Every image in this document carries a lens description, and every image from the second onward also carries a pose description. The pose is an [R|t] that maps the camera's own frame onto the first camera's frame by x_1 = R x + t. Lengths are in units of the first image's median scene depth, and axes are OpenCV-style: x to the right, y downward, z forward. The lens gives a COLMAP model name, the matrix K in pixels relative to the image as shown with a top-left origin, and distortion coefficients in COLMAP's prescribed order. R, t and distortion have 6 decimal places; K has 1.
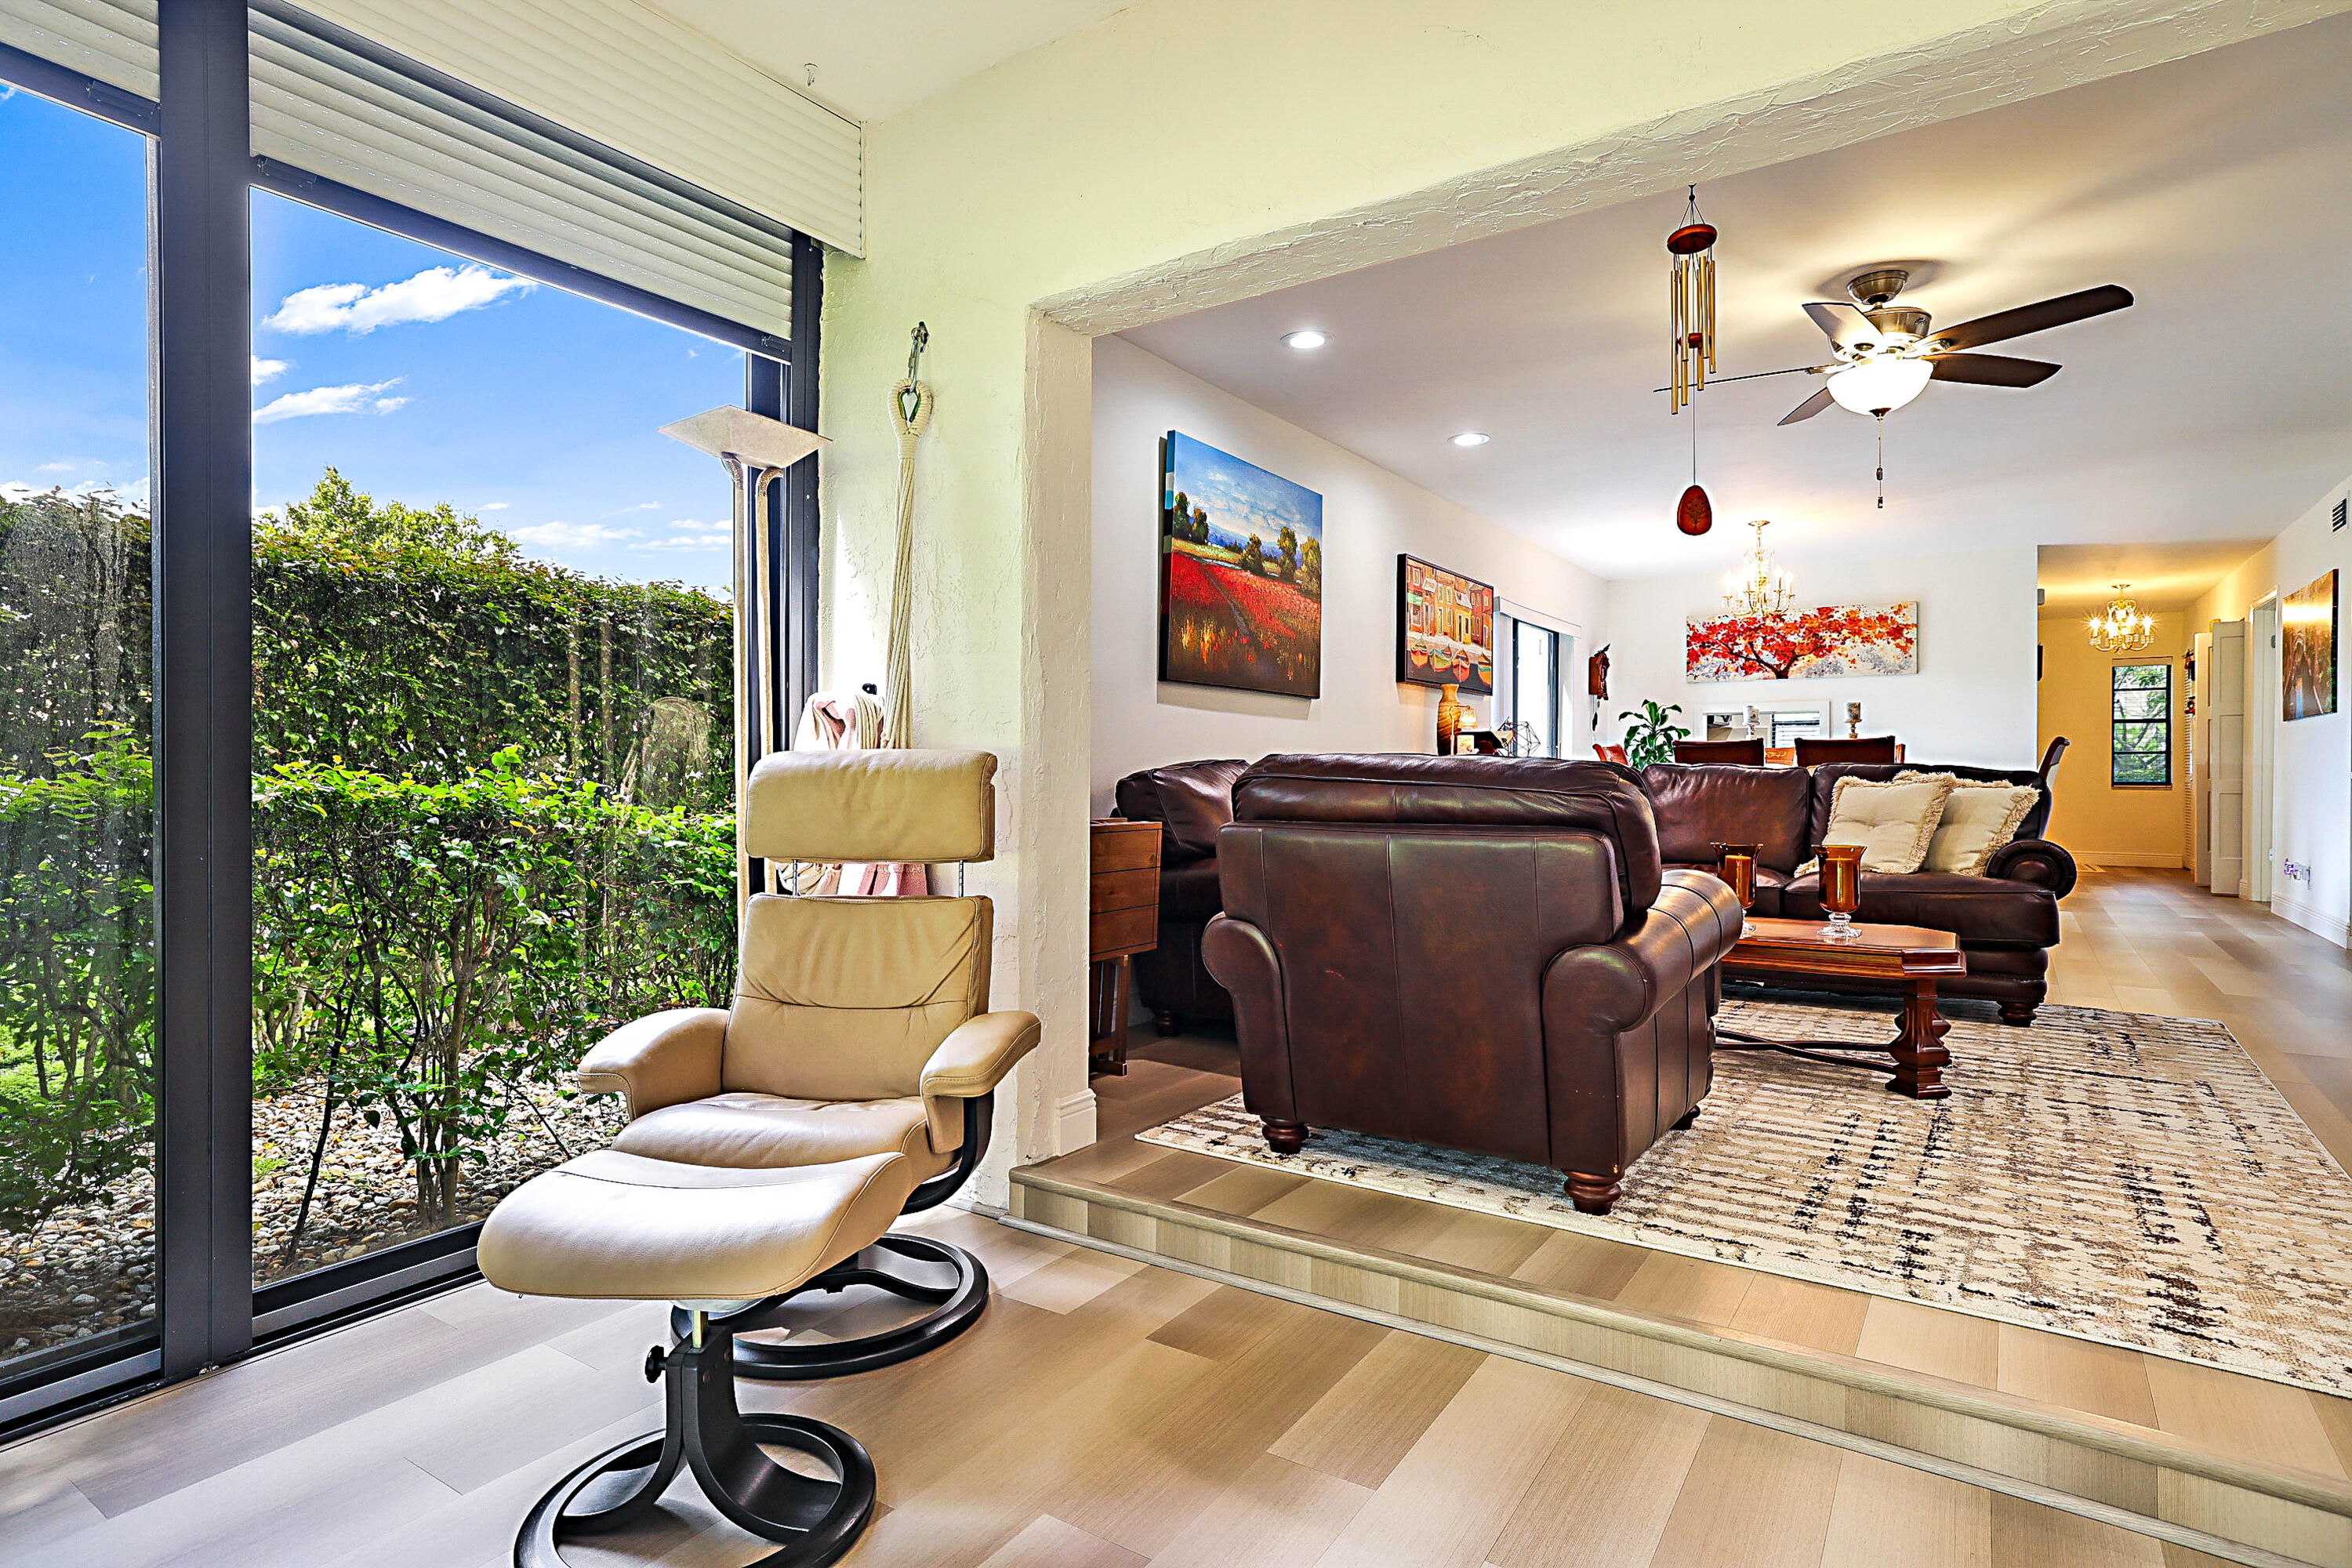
lens RADIAL K [[1221.4, 0, 1176.0], [0, 1221.4, 784.0], [0, 0, 1]] dist [-0.000077, 0.000204]
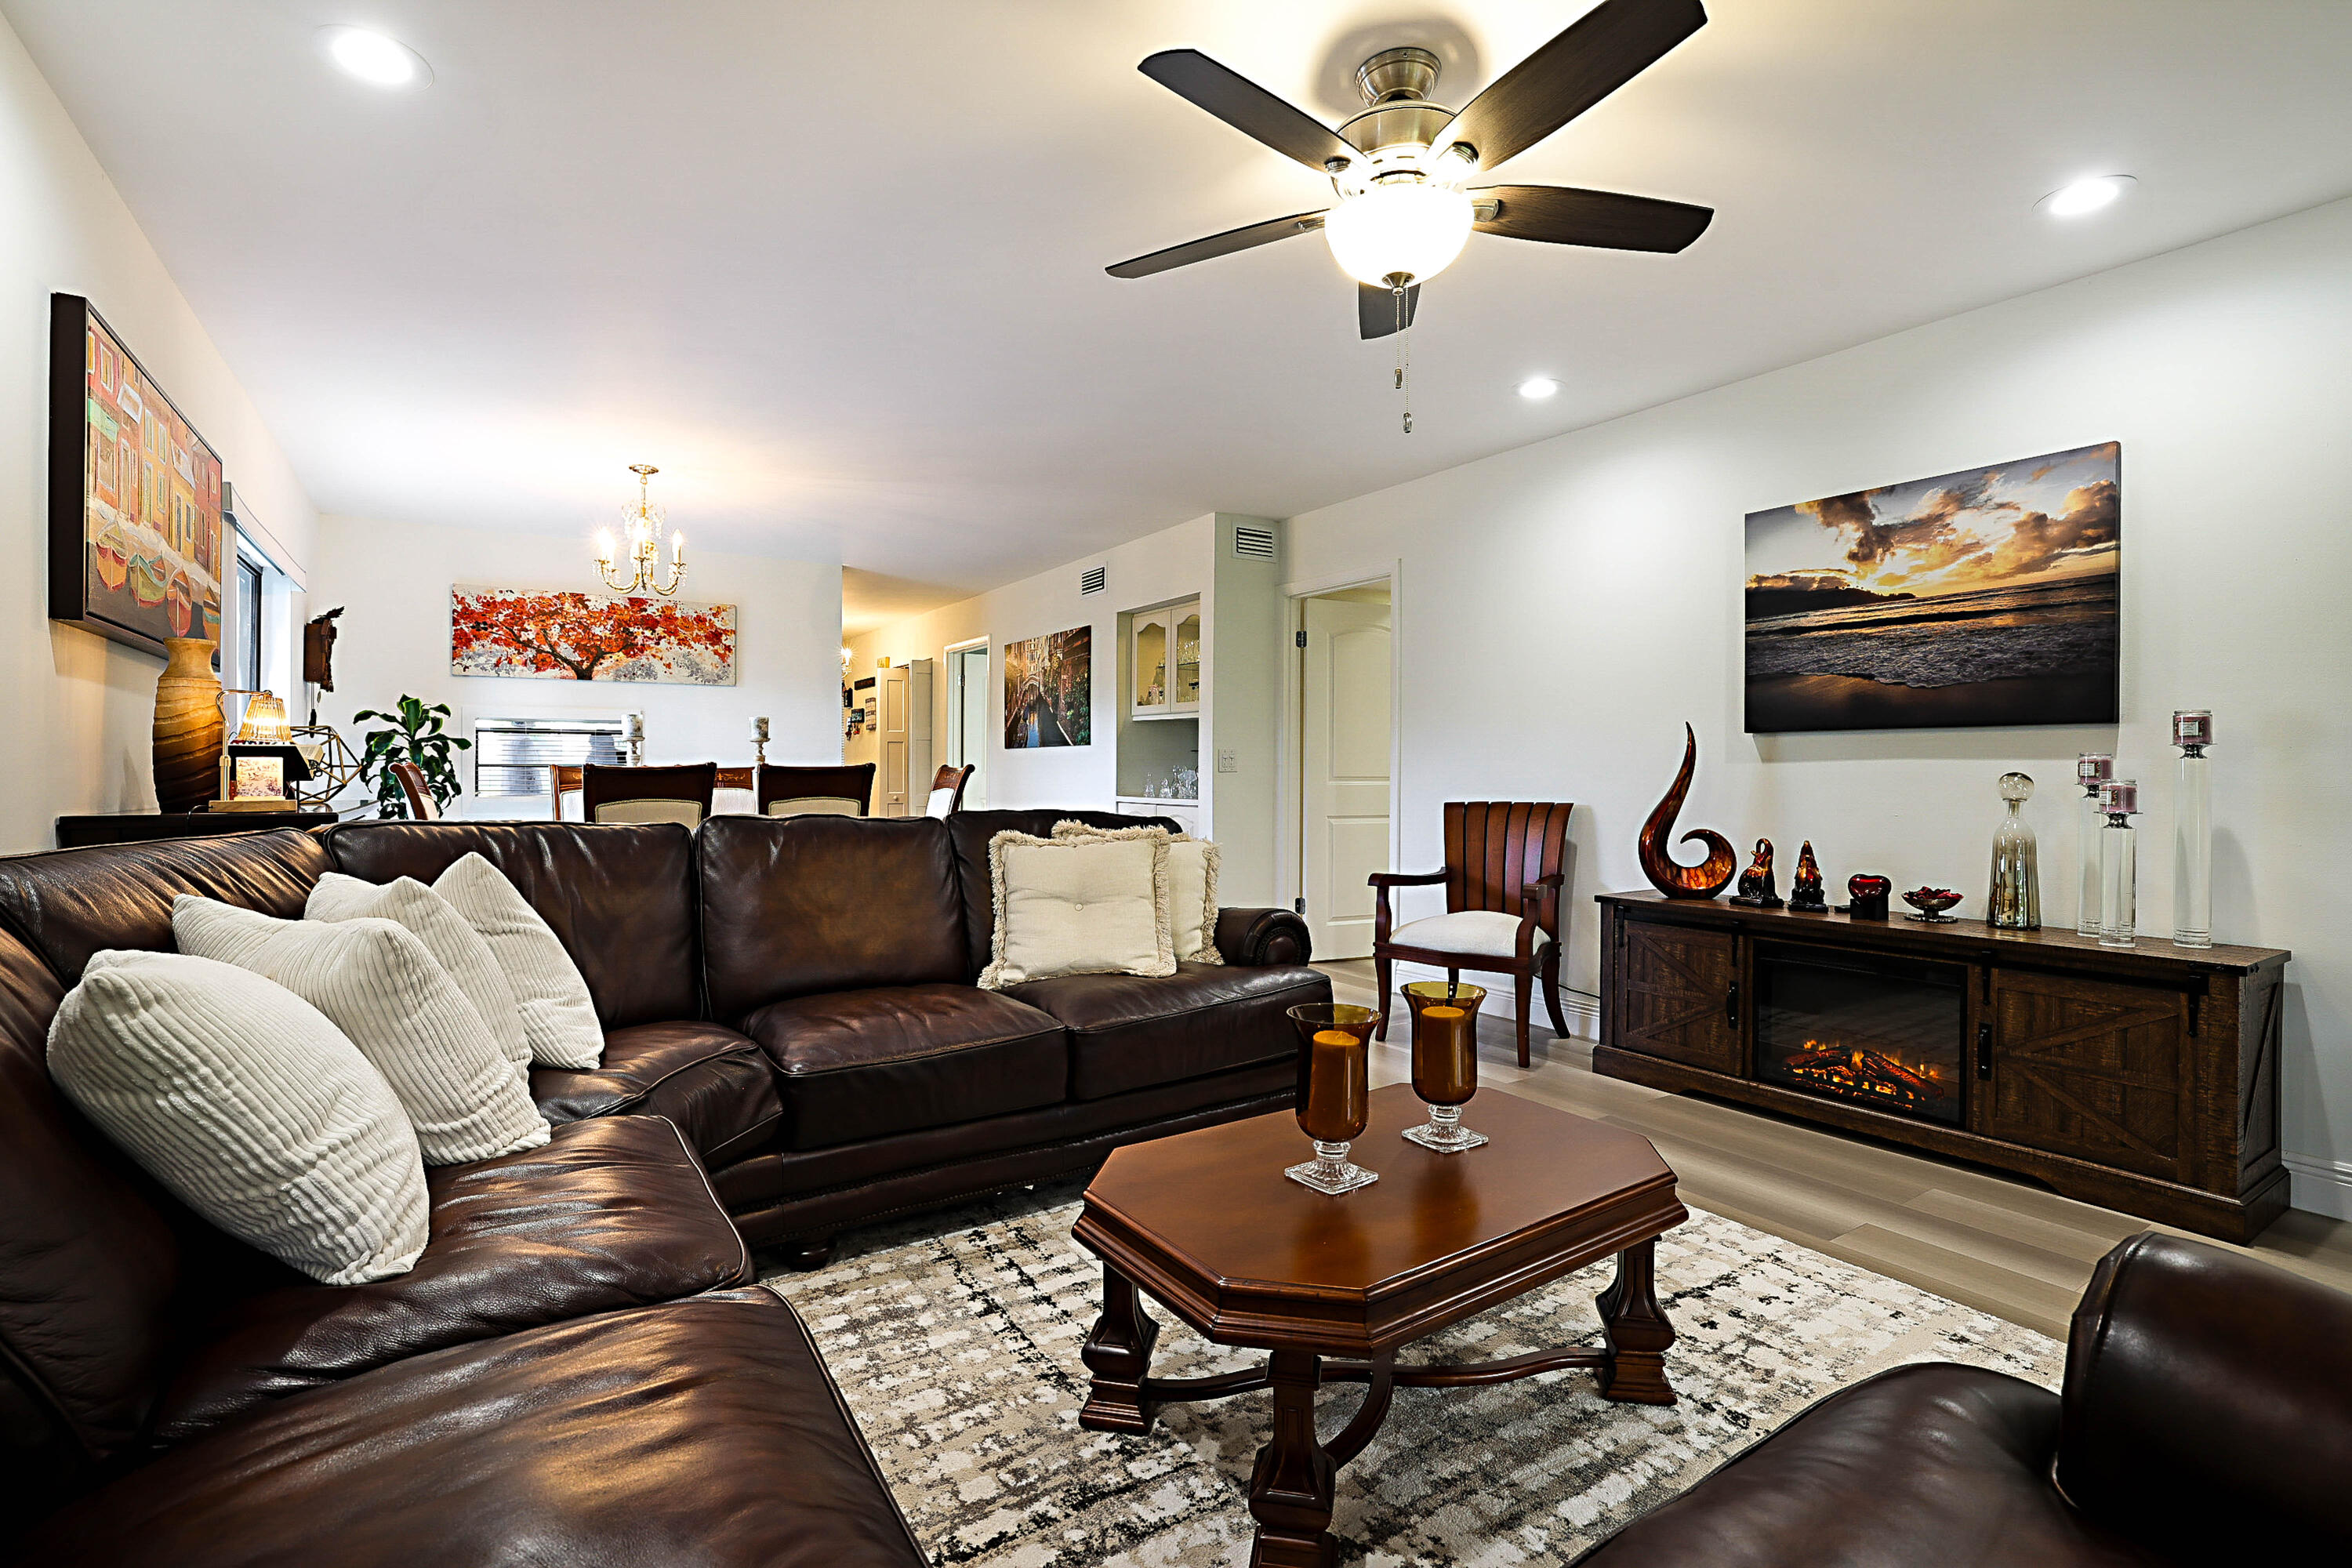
lens RADIAL K [[1052.9, 0, 1175.3], [0, 1052.9, 754.2], [0, 0, 1]] dist [-0.033007, 0.000443]
pose [[0.380413, 0.011976, 0.924739, 0.013473], [0.010599, 0.999794, -0.017308, -0.021306], [-0.924756, 0.016386, 0.380208, 0.381932]]
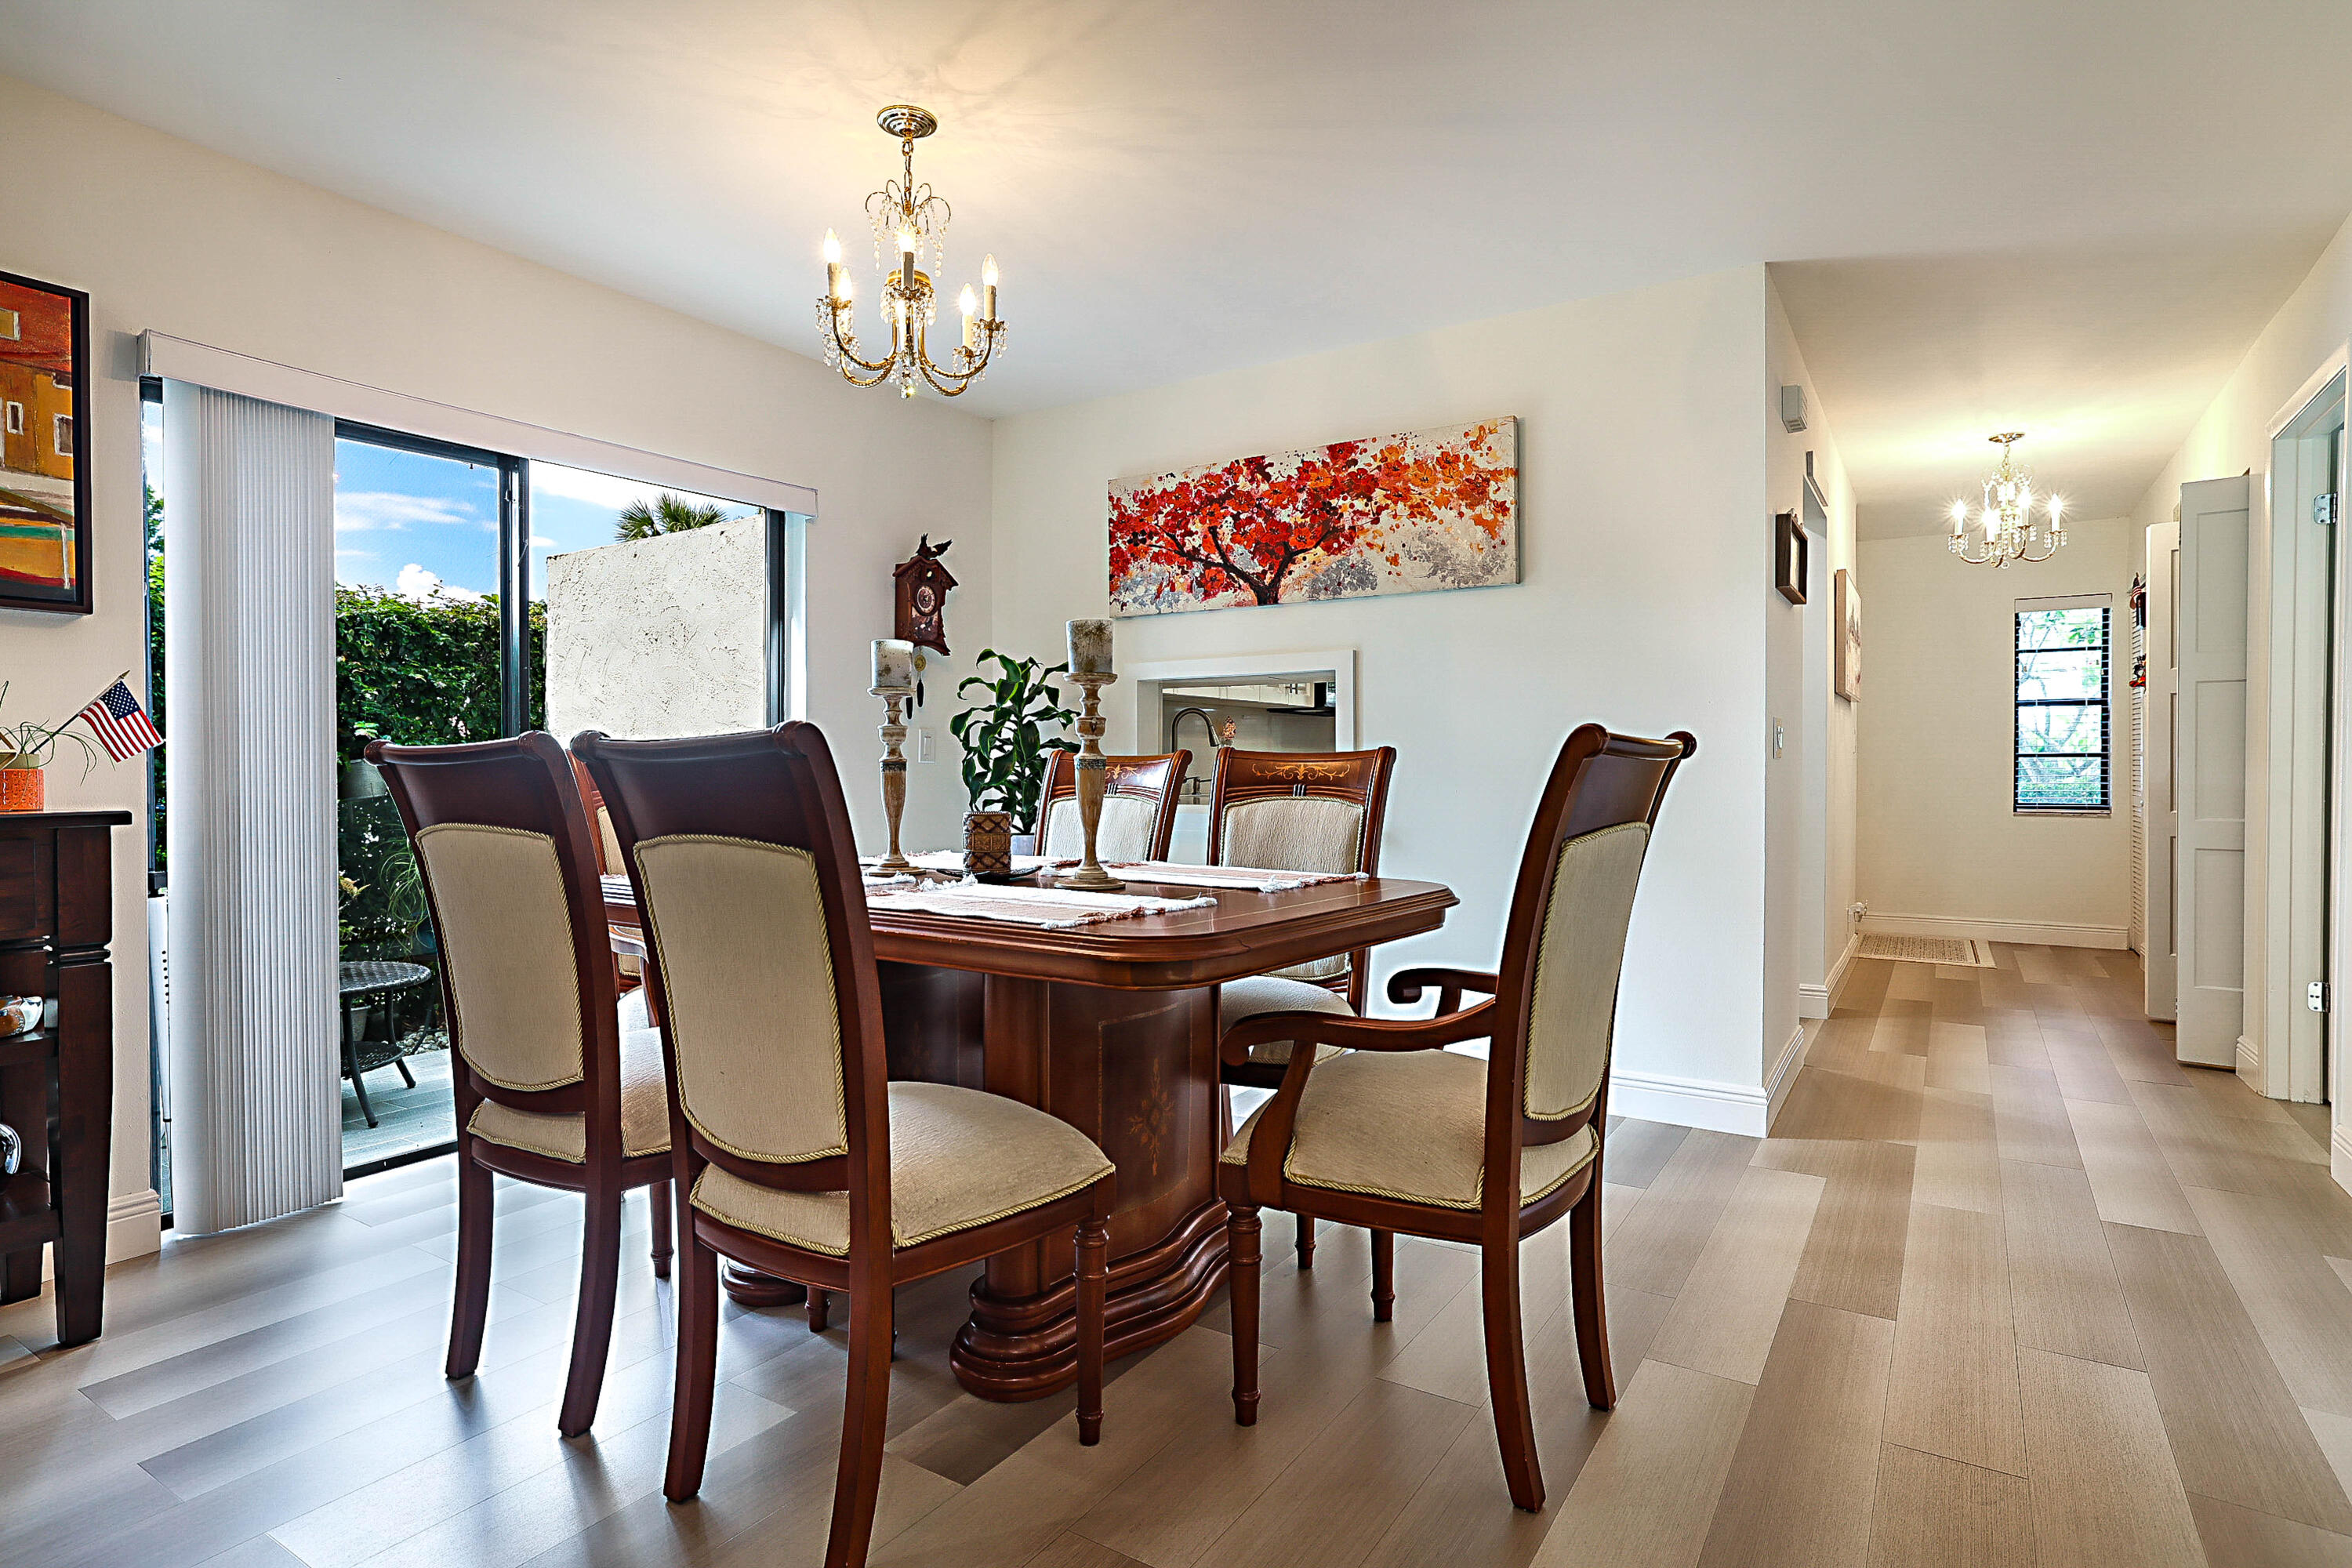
lens RADIAL K [[1235.6, 0, 1166.0], [0, 1235.6, 795.4], [0, 0, 1]] dist [-0.001543, -0.000310]
pose [[0.999825, -0.005046, 0.018015, 0.446324], [0.004892, 0.999951, 0.008564, -0.017330], [-0.018057, -0.008474, 0.999801, 0.527498]]
